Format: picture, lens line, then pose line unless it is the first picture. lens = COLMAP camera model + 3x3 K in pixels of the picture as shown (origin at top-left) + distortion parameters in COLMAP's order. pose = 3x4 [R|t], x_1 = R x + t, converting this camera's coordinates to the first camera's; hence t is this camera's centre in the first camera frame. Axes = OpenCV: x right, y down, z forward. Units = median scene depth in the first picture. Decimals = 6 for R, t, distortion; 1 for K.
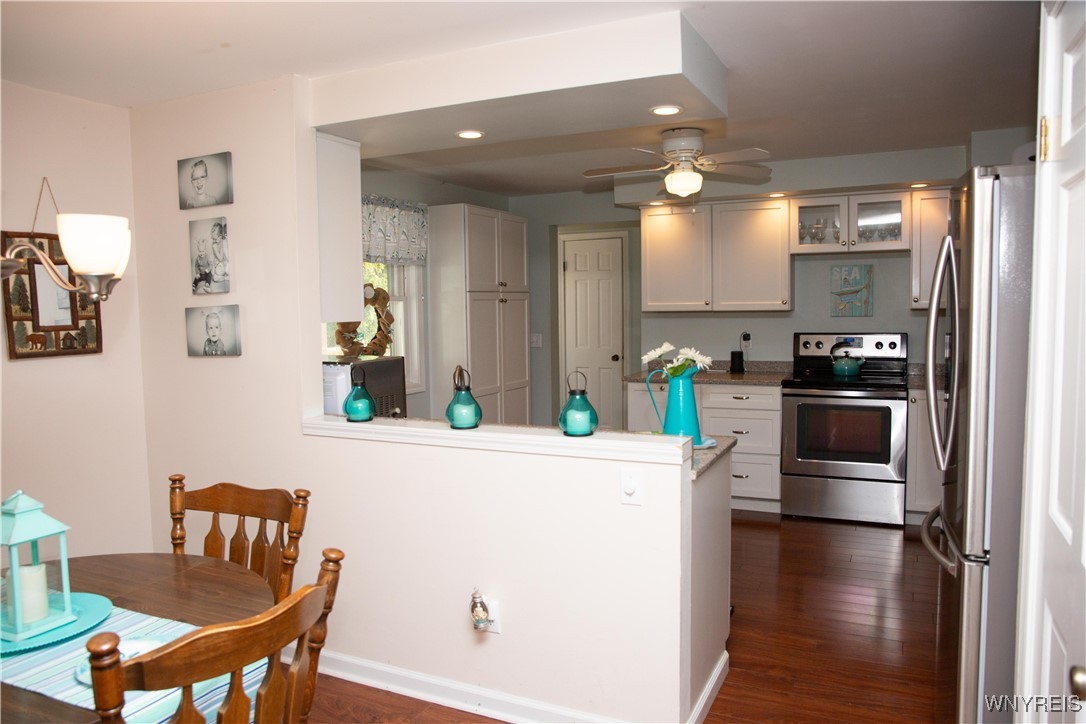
lens RADIAL K [[777.2, 0, 531.9], [0, 777.2, 369.1], [0, 0, 1]] dist [-0.107526, 0.104290]
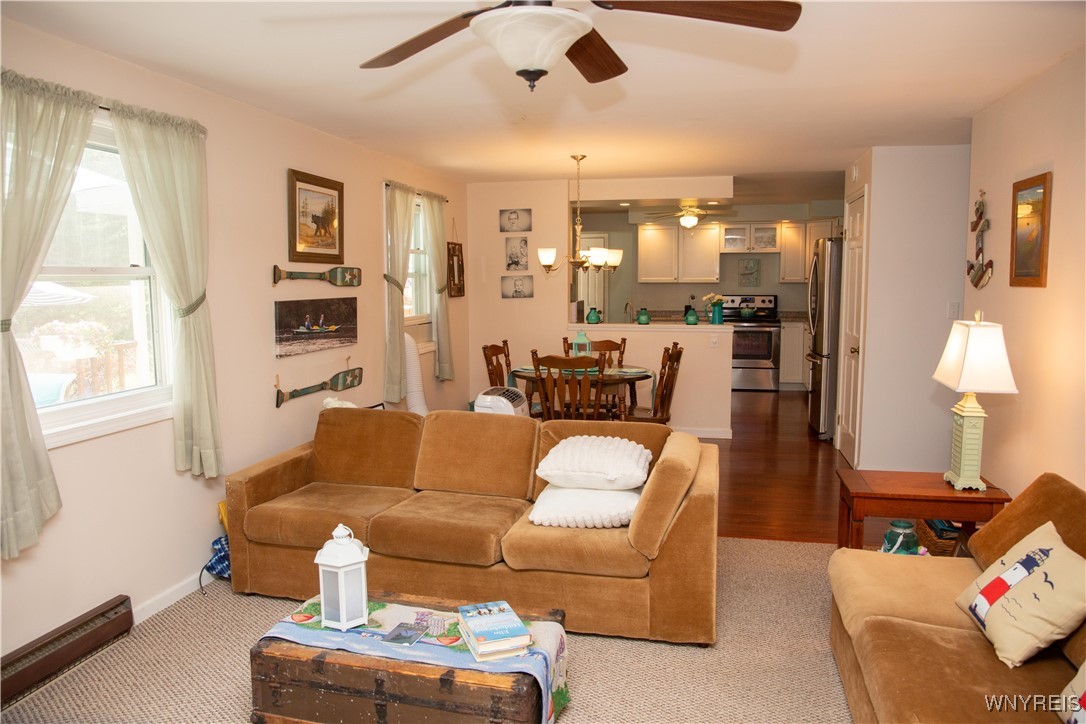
lens RADIAL K [[762.2, 0, 543.0], [0, 762.2, 362.0], [0, 0, 1]] dist [-0.100297, 0.094998]
pose [[0.974171, -0.012923, 0.225440, -0.509260], [0.007985, 0.999708, 0.022800, 0.072375], [-0.225668, -0.020411, 0.973990, -0.720875]]
